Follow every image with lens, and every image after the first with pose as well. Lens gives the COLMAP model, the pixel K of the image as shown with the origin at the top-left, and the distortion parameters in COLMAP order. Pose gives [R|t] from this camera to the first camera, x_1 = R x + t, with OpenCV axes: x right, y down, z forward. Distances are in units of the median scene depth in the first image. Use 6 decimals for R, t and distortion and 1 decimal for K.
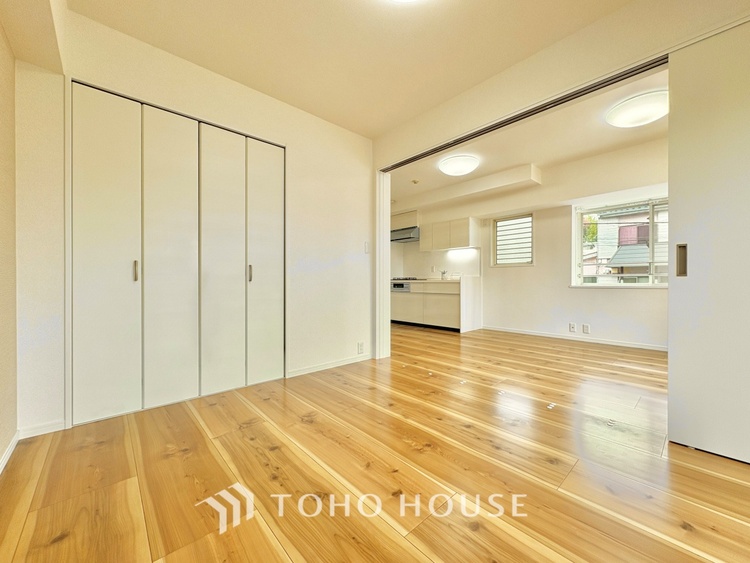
lens RADIAL K [[298.2, 0, 376.8], [0, 298.2, 278.4], [0, 0, 1]] dist [-0.000342, 0.000126]
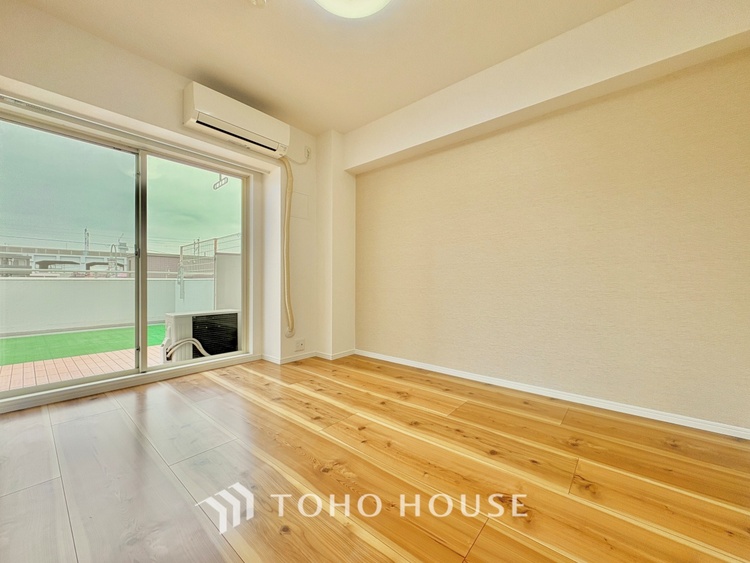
lens RADIAL K [[298.2, 0, 375.7], [0, 298.2, 282.0], [0, 0, 1]] dist [-0.000342, 0.000126]
pose [[-0.992015, 0.004044, -0.126057, 0.047142], [0.005691, 0.999903, -0.012703, 0.013499], [0.125994, -0.013319, -0.991942, 0.635963]]
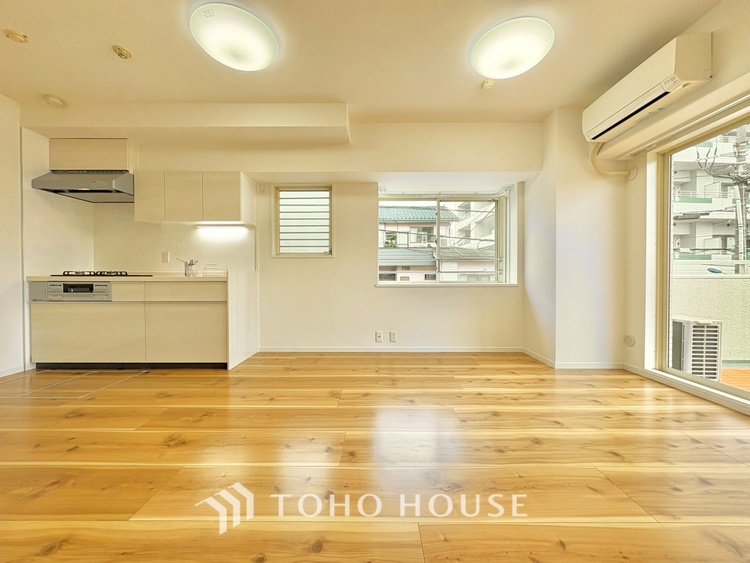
lens RADIAL K [[298.2, 0, 375.4], [0, 298.2, 282.8], [0, 0, 1]] dist [-0.000342, 0.000126]
pose [[0.677640, -0.009093, 0.735337, 0.059738], [-0.011200, 0.999680, 0.022683, 0.000814], [-0.735308, -0.023607, 0.677321, 0.450235]]
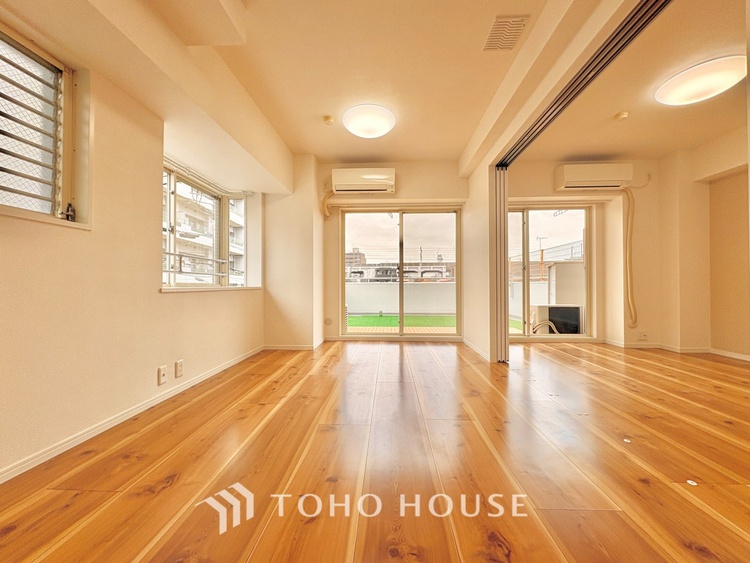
lens RADIAL K [[298.2, 0, 375.1], [0, 298.2, 281.8], [0, 0, 1]] dist [-0.000342, 0.000126]
pose [[-0.704951, 0.012680, 0.709143, 0.068276], [-0.005717, 0.999706, -0.023558, 0.021259], [-0.709233, -0.020661, -0.704671, 1.060771]]
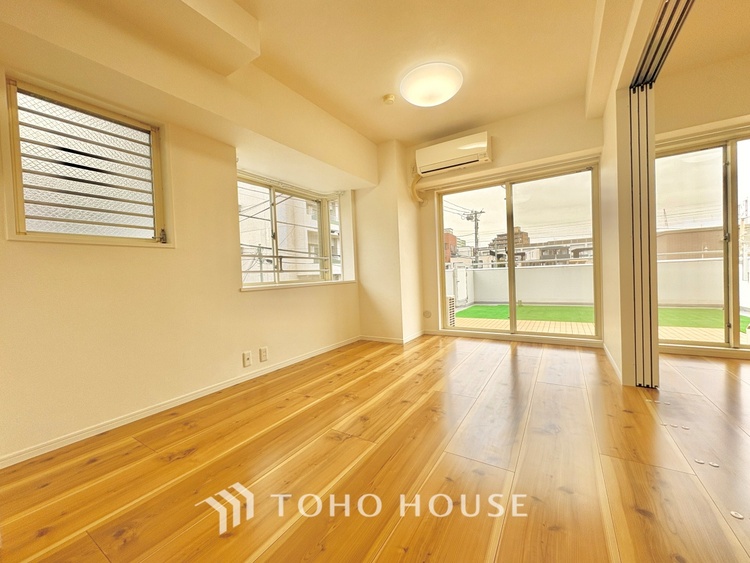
lens RADIAL K [[298.2, 0, 374.9], [0, 298.2, 281.5], [0, 0, 1]] dist [-0.000342, 0.000126]
pose [[-0.264378, -0.008923, 0.964378, 0.023458], [0.028846, 0.999437, 0.017155, 0.007656], [-0.963988, 0.032354, -0.263972, 0.875734]]
